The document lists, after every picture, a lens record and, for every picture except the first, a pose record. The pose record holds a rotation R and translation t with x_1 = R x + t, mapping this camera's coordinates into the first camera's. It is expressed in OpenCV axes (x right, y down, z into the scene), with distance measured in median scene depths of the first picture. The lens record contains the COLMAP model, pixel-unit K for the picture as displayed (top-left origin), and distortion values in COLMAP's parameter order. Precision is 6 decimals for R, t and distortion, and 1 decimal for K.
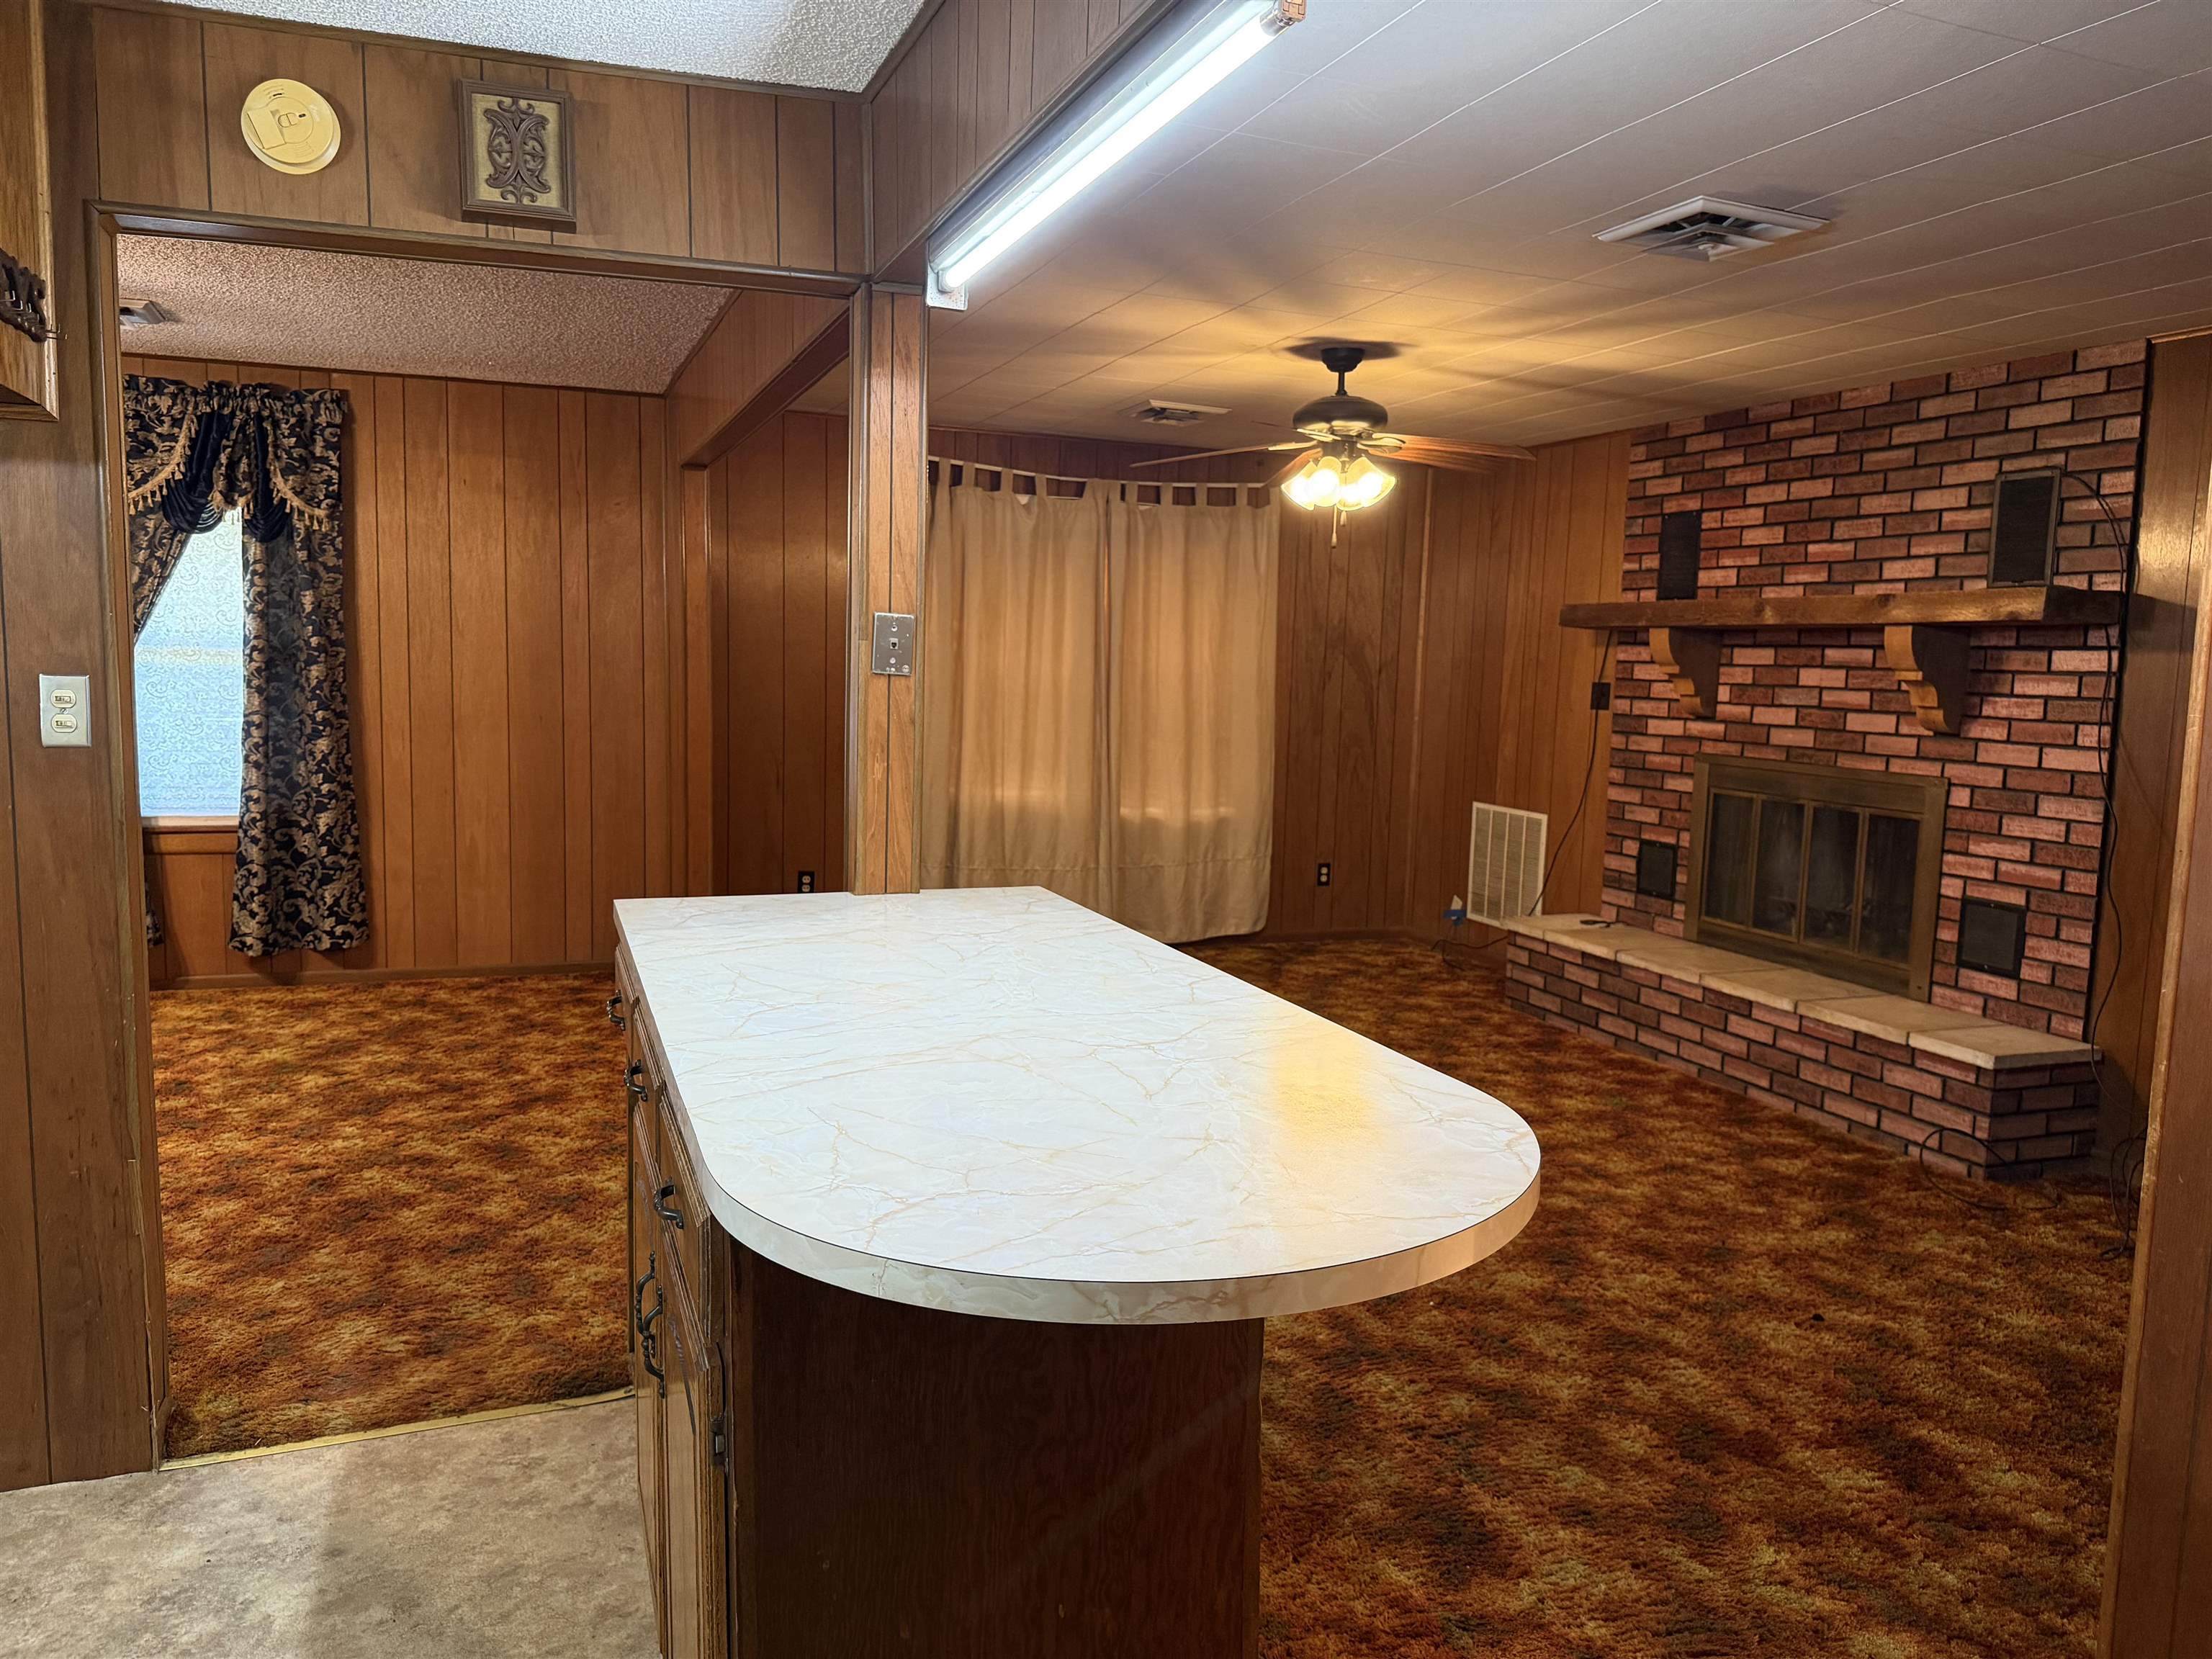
lens RADIAL K [[1577.9, 0, 1038.2], [0, 1577.9, 823.2], [0, 0, 1]] dist [0.028146, -0.063084]
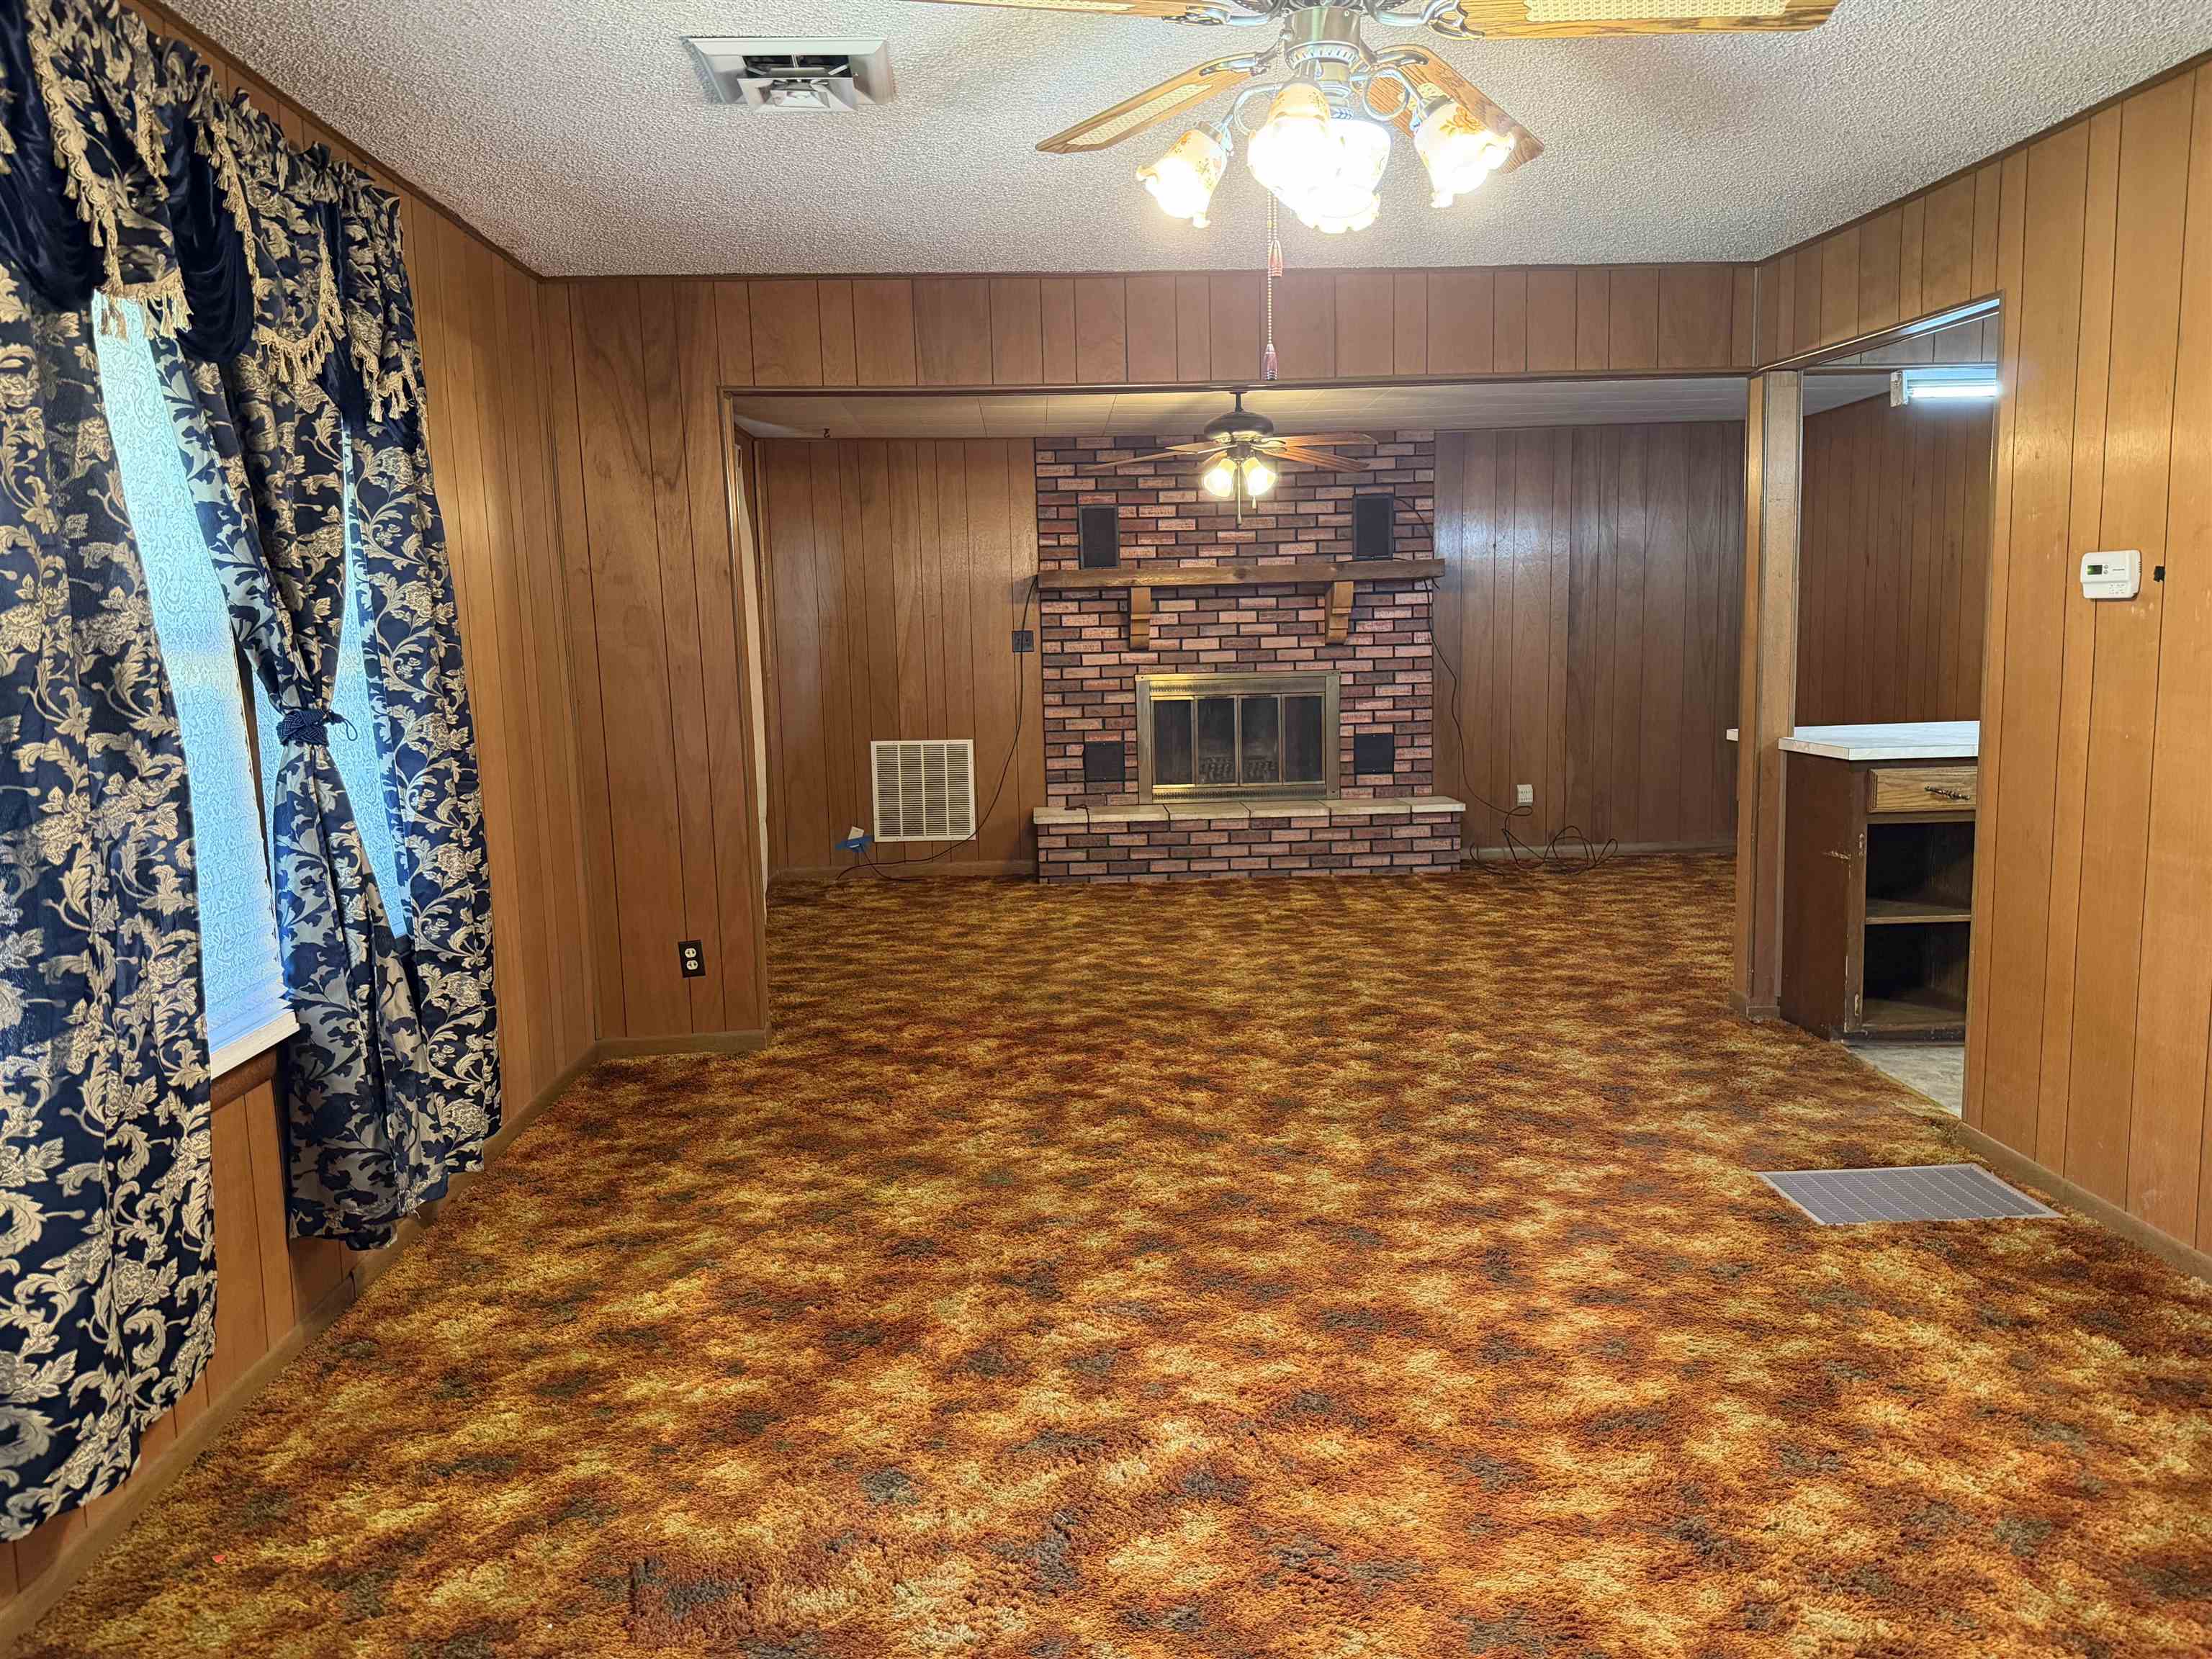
lens RADIAL K [[1625.0, 0, 1106.0], [0, 1625.0, 829.5], [0, 0, 1]] dist [0.181099, -0.180526]
pose [[0.269865, -0.149710, 0.951189, -1.204286], [0.134594, 0.984006, 0.116690, -0.096714], [-0.953445, 0.096534, 0.285698, 0.721224]]
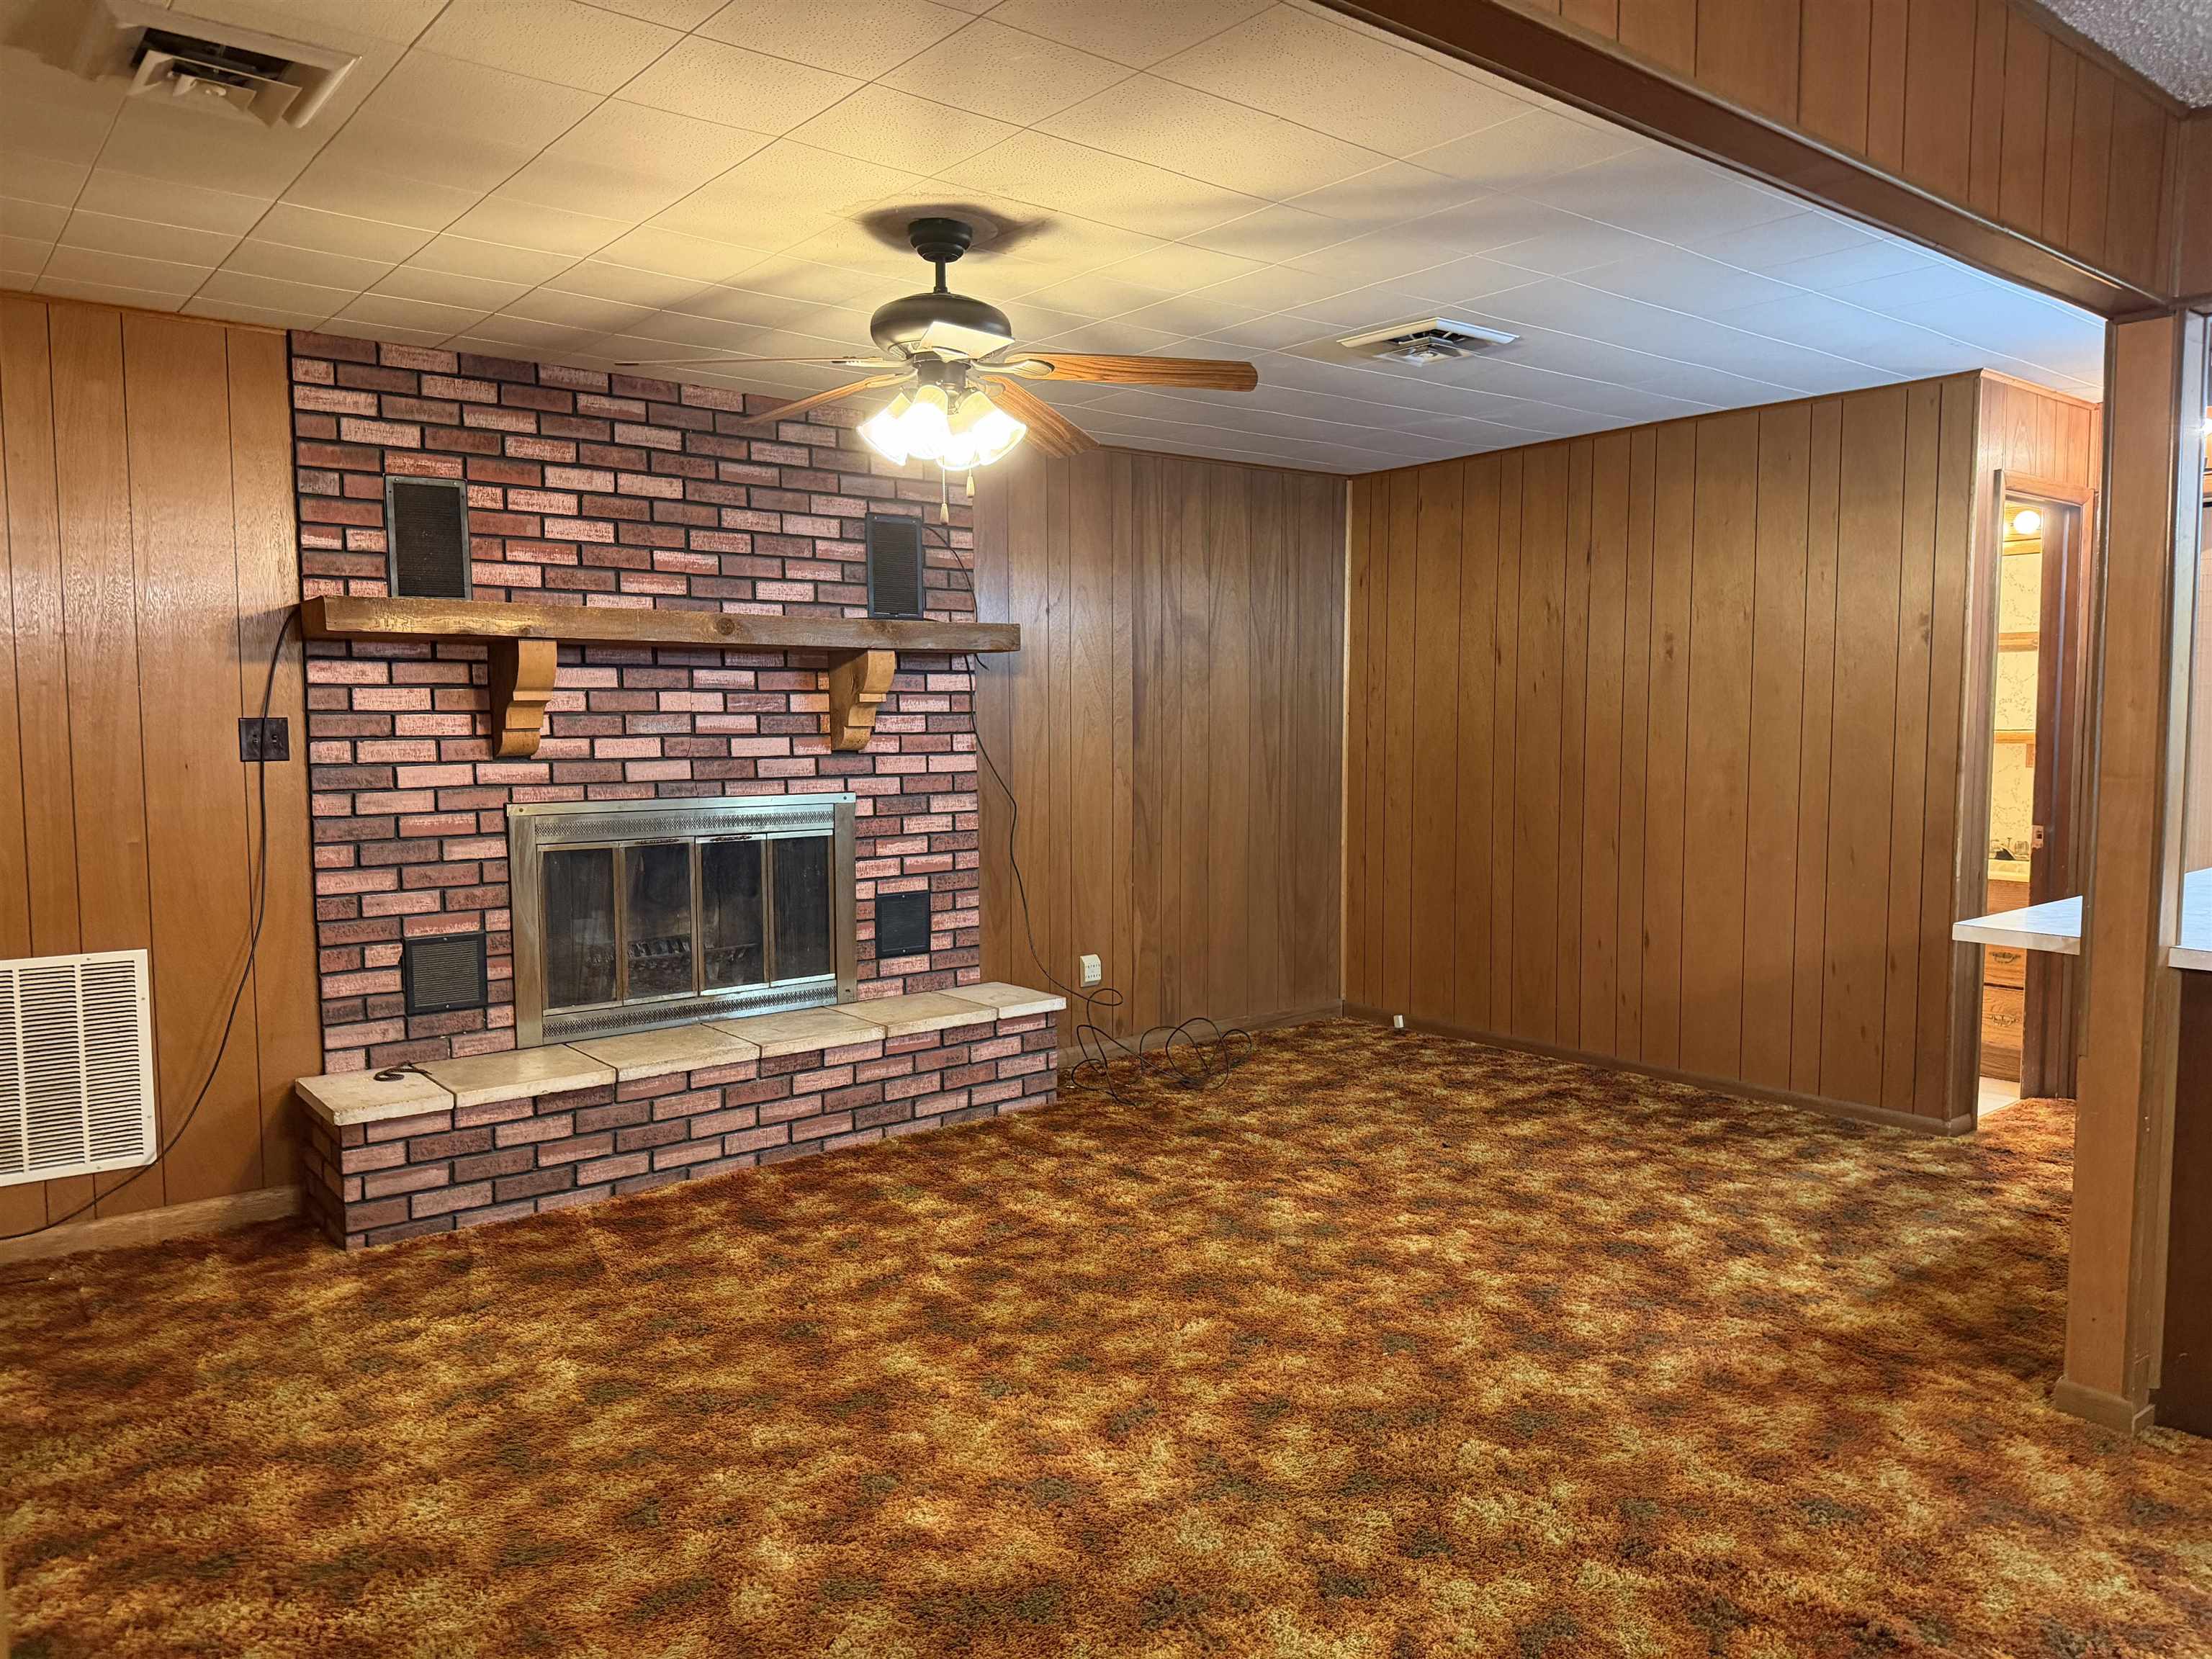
lens RADIAL K [[1550.2, 0, 1106.0], [0, 1550.2, 829.5], [0, 0, 1]] dist [0.210083, -0.451952]
pose [[-0.351910, -0.095005, 0.931200, -0.463031], [0.096526, 0.985849, 0.137059, -0.127937], [-0.931043, 0.138118, -0.337760, 1.162543]]
